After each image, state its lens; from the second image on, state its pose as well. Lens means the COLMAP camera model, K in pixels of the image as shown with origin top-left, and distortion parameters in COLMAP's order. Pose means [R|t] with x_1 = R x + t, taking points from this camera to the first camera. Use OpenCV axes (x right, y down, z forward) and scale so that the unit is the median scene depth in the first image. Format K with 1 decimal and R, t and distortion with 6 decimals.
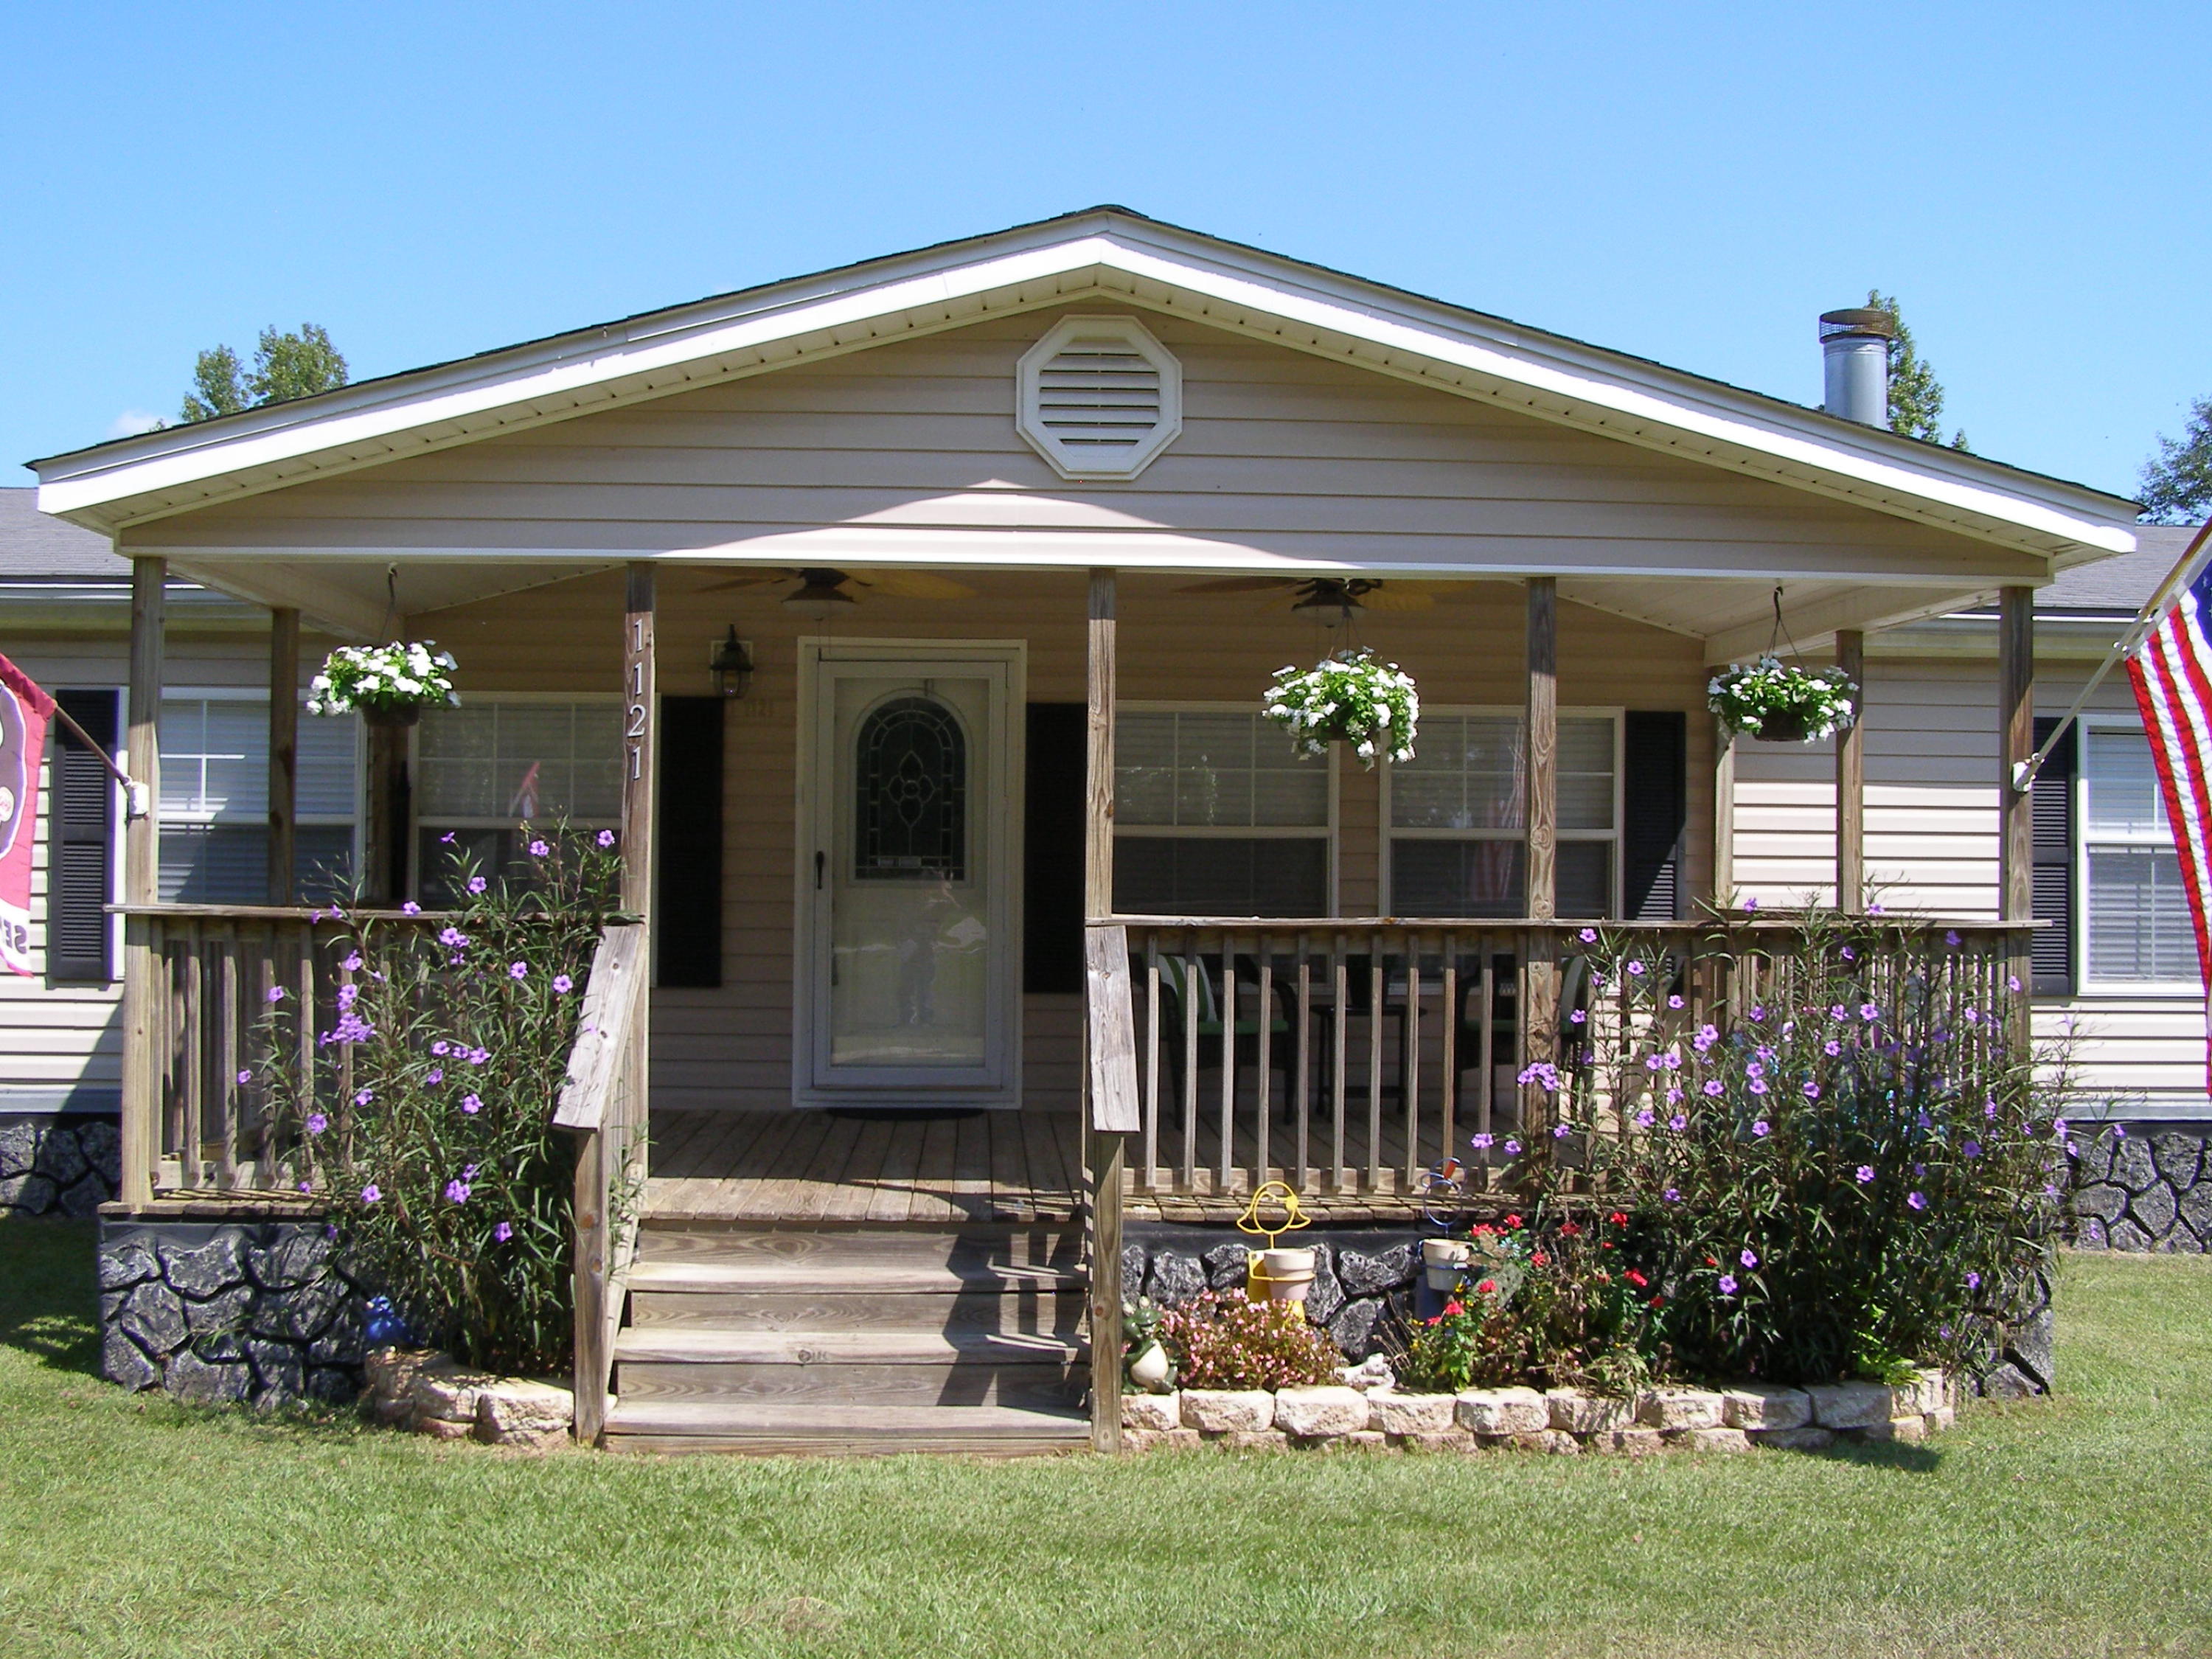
lens RADIAL K [[2522.6, 0, 1098.8], [0, 2522.6, 818.4], [0, 0, 1]] dist [-0.217985, 0.437026]
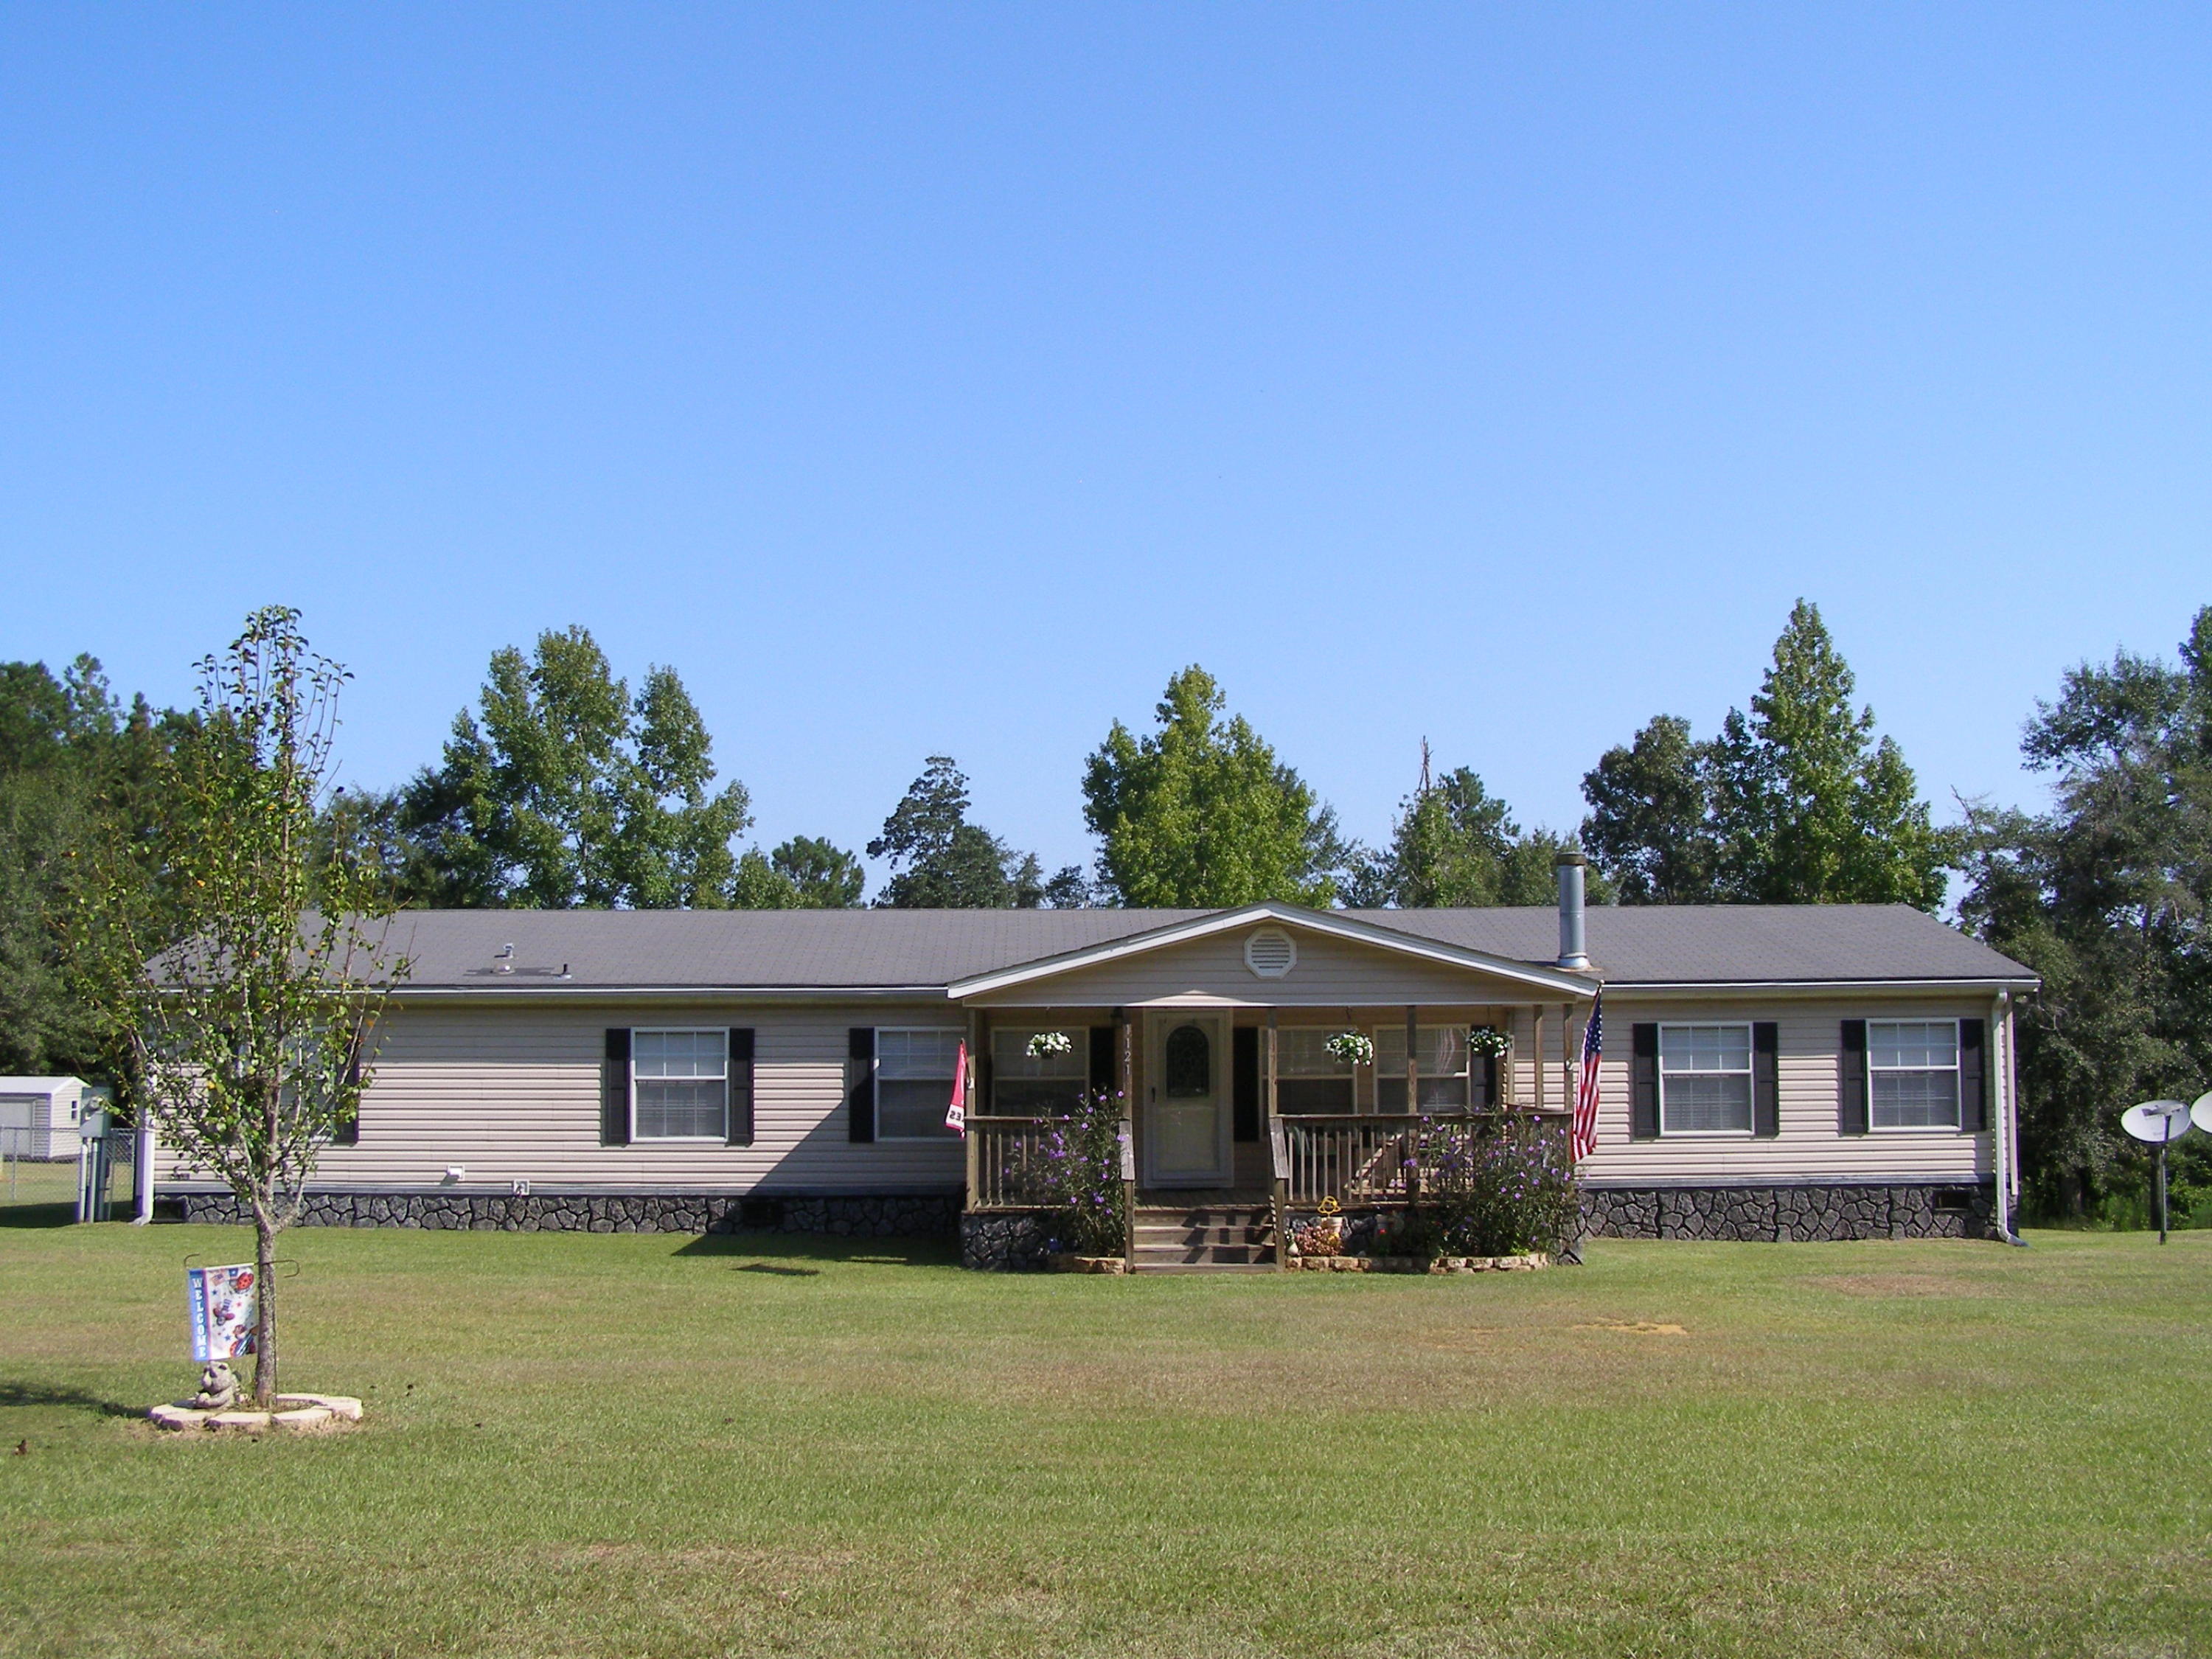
lens RADIAL K [[2343.6, 0, 1106.0], [0, 2343.6, 829.5], [0, 0, 1]] dist [-0.173507, 0.329847]
pose [[0.999219, -0.017317, -0.035513, -0.099499], [0.014839, 0.997513, -0.068904, -0.120764], [0.036618, 0.068323, 0.996991, -1.971434]]
